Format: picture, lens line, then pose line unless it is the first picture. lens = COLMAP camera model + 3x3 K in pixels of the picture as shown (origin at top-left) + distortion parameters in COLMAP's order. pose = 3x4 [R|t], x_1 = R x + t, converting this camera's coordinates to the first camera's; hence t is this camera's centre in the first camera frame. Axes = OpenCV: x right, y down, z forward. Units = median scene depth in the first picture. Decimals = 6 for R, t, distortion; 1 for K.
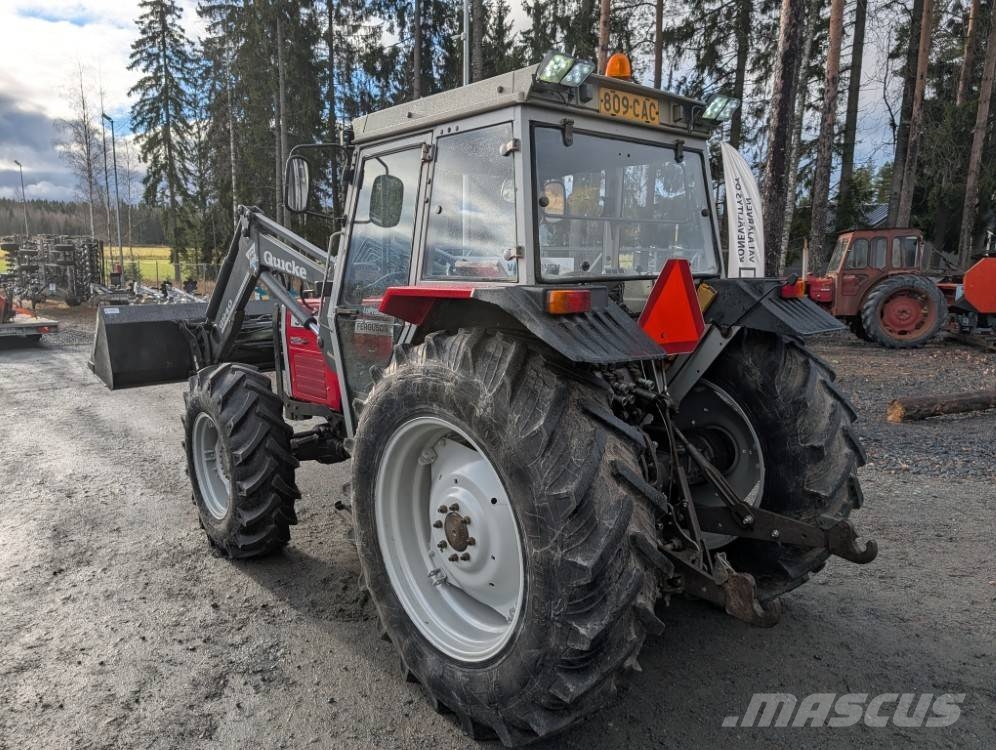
lens RADIAL K [[746.5, 0, 498.4], [0, 746.5, 392.4], [0, 0, 1]] dist [0.015724, -0.001343]
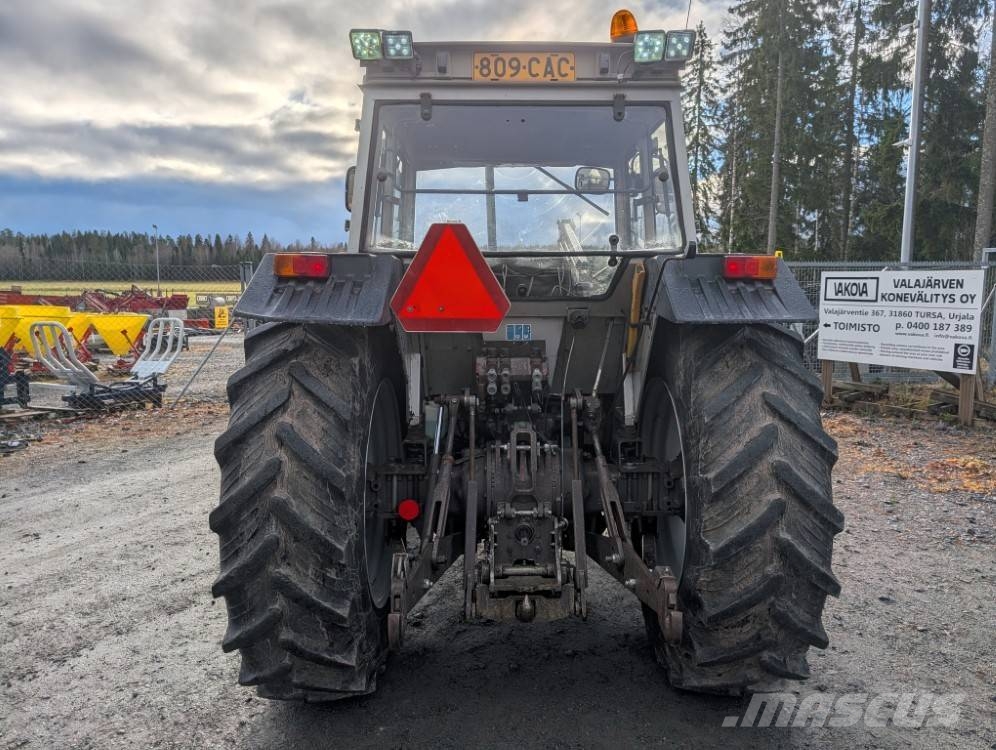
lens RADIAL K [[737.6, 0, 498.0], [0, 737.6, 375.0], [0, 0, 1]] dist [0.011846, -0.010288]
pose [[0.746054, 0.069893, -0.662207, 0.240833], [-0.115594, 0.992971, -0.025427, 0.004637], [0.655775, 0.095517, 0.748889, 0.107679]]
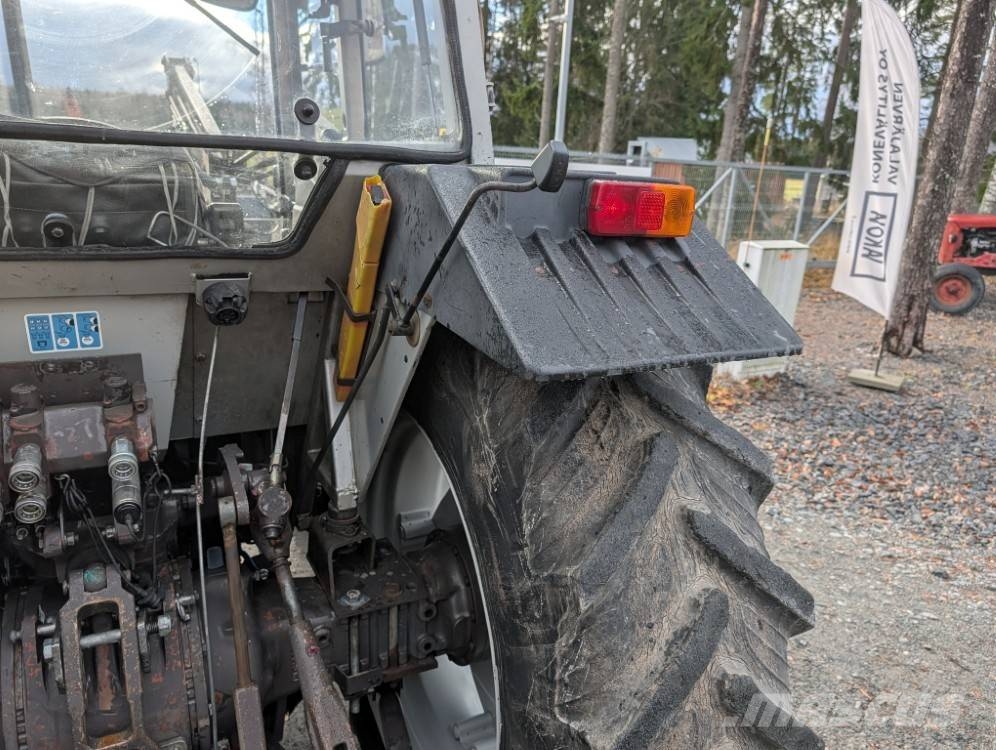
lens RADIAL K [[724.7, 0, 490.5], [0, 724.7, 384.1], [0, 0, 1]] dist [0.014260, -0.002866]
pose [[0.965880, 0.118097, -0.230499, 0.142553], [-0.094210, 0.989225, 0.112060, -0.032284], [0.241249, -0.086521, 0.966599, 0.237035]]
